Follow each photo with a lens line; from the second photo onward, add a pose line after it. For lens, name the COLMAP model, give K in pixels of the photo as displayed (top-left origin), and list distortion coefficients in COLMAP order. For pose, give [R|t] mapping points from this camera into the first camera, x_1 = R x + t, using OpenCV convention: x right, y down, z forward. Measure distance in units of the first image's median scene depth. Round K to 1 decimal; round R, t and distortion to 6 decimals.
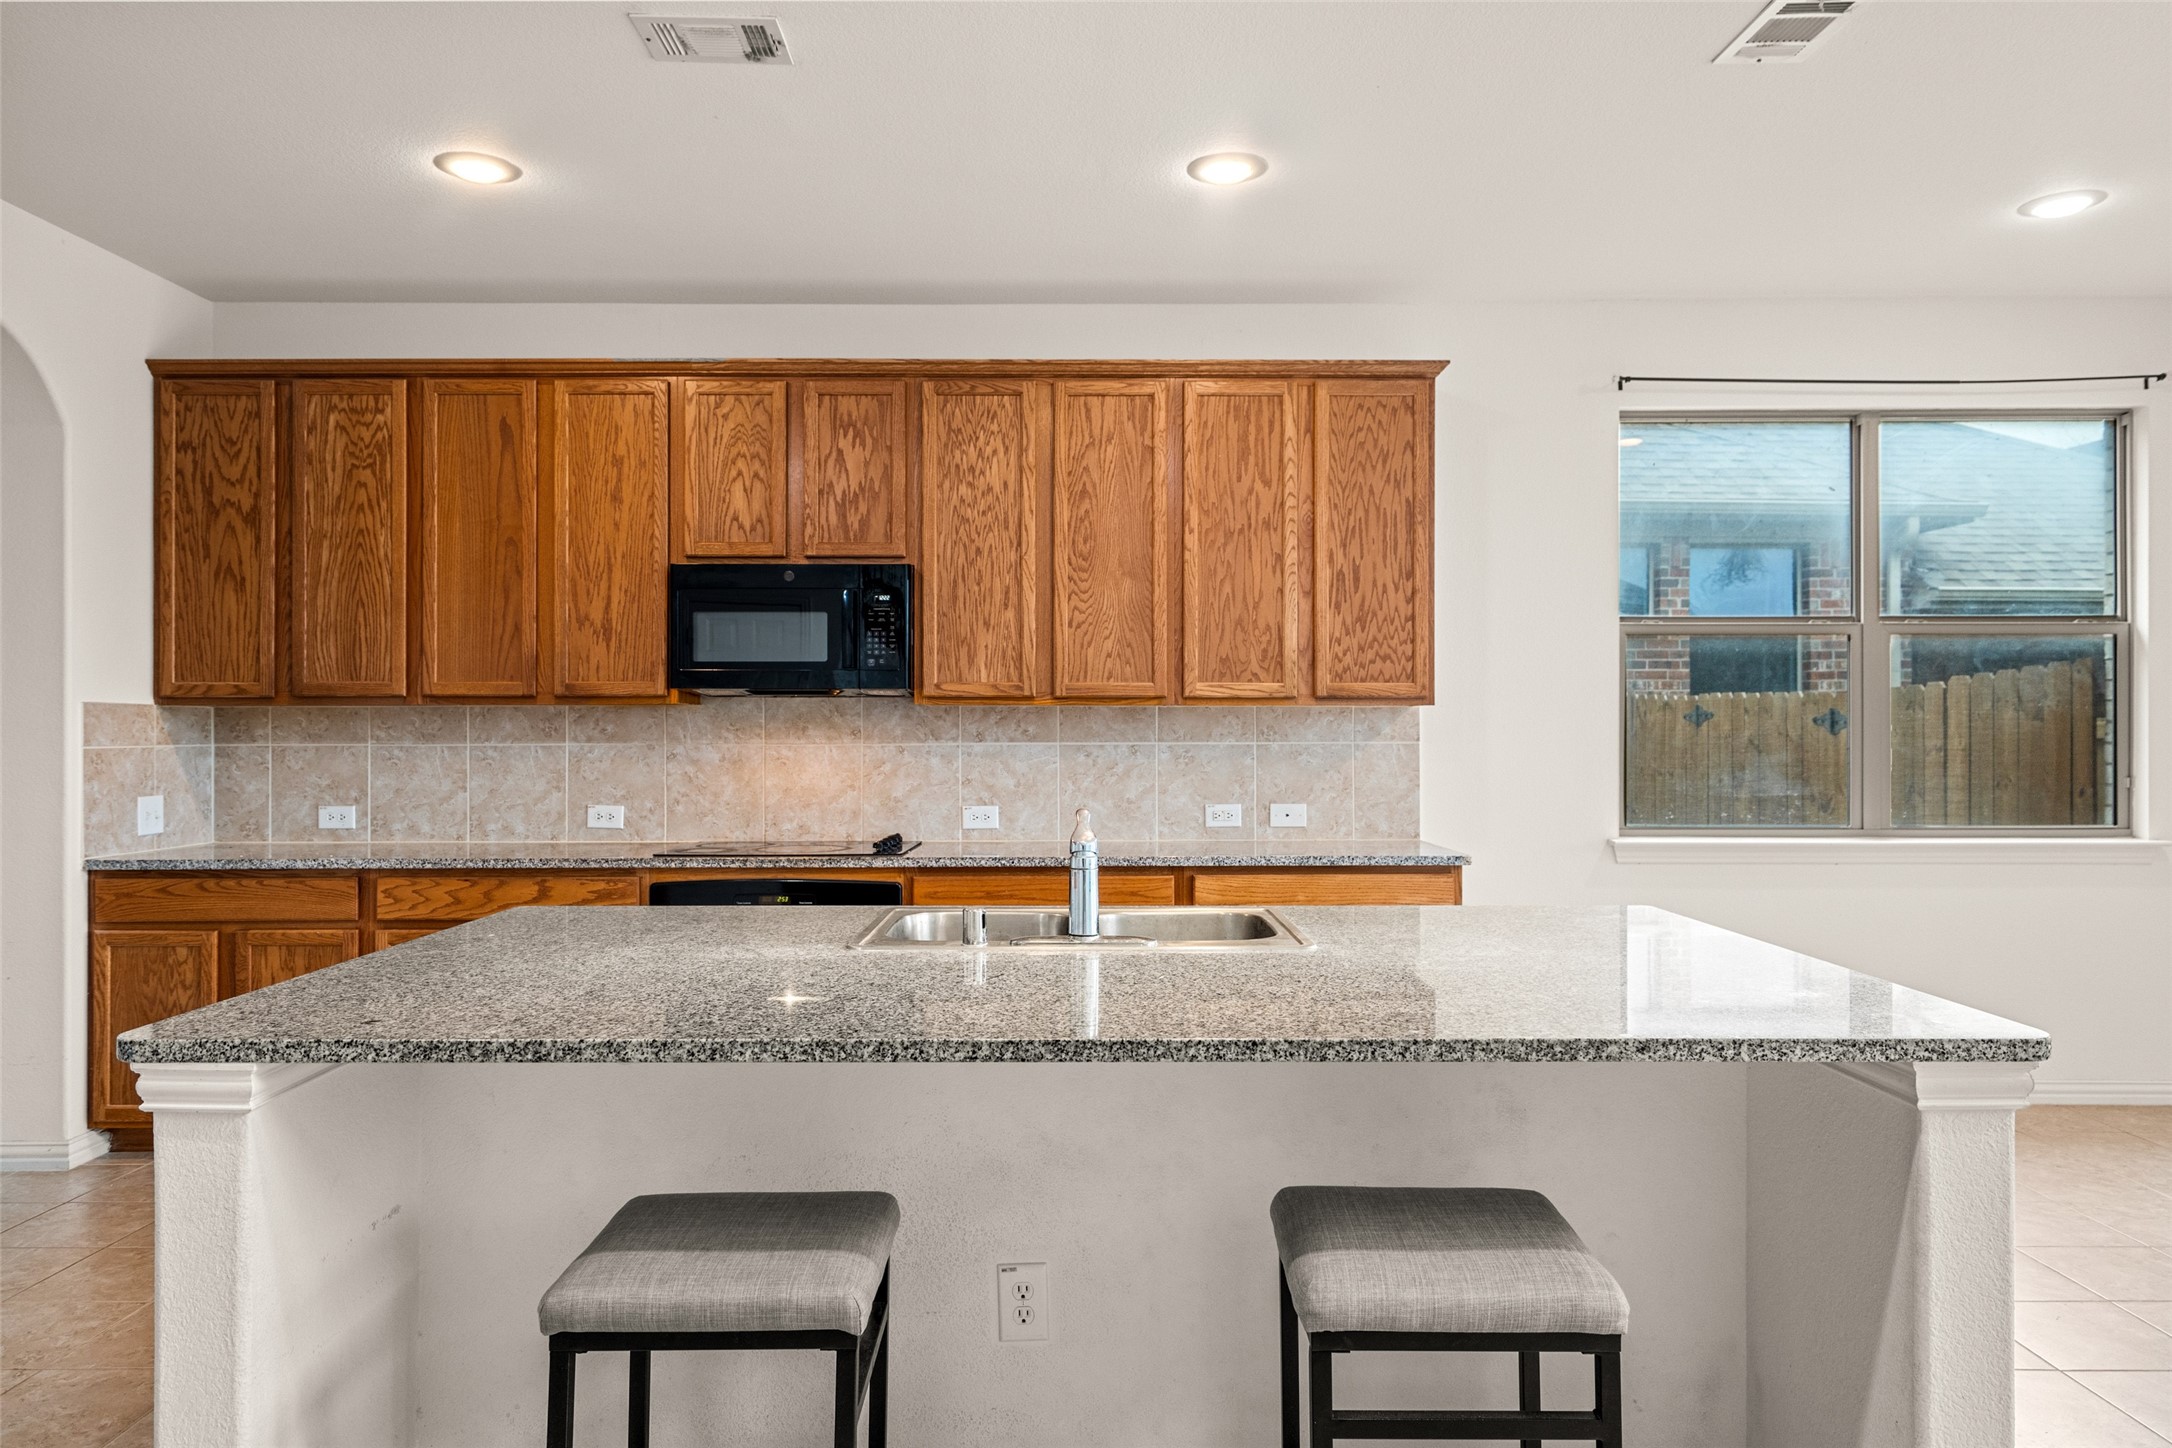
lens RADIAL K [[1440.8, 0, 1079.4], [0, 1440.8, 712.9], [0, 0, 1]] dist [0.010459, 0.002987]
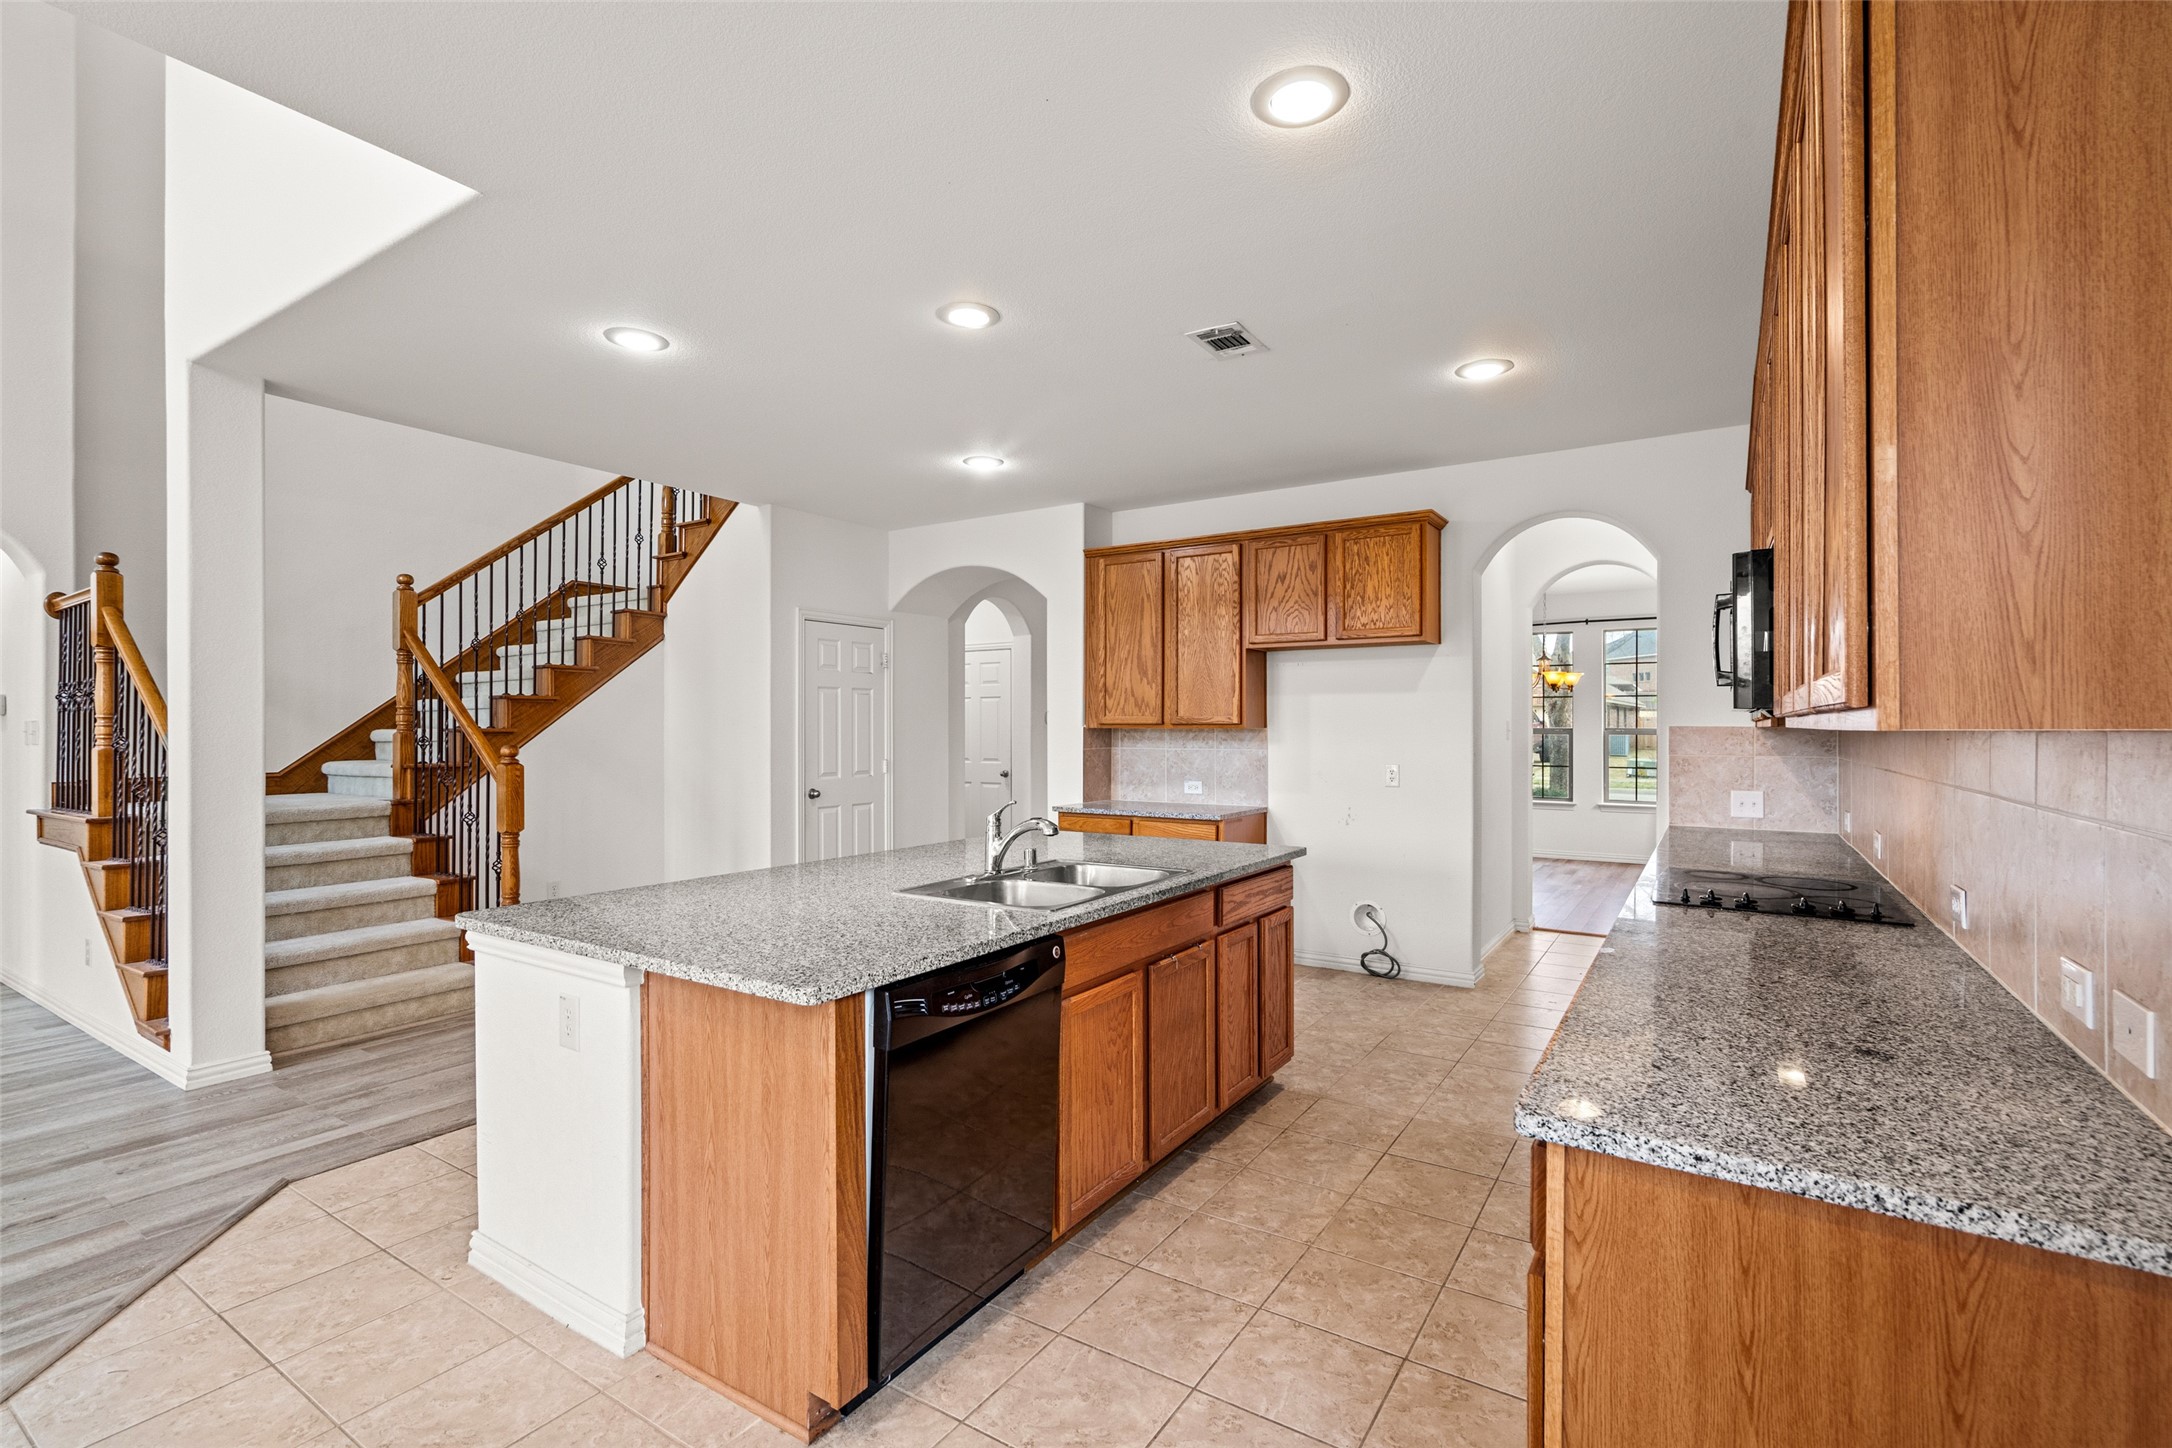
lens RADIAL K [[979.4, 0, 1086.0], [0, 979.4, 724.0], [0, 0, 1]] dist [-0.001030, 0.001063]
pose [[-0.544350, -0.001289, -0.838857, 0.523951], [0.007935, 0.999946, -0.006686, -0.007516], [0.838821, -0.010295, -0.544310, 0.973182]]
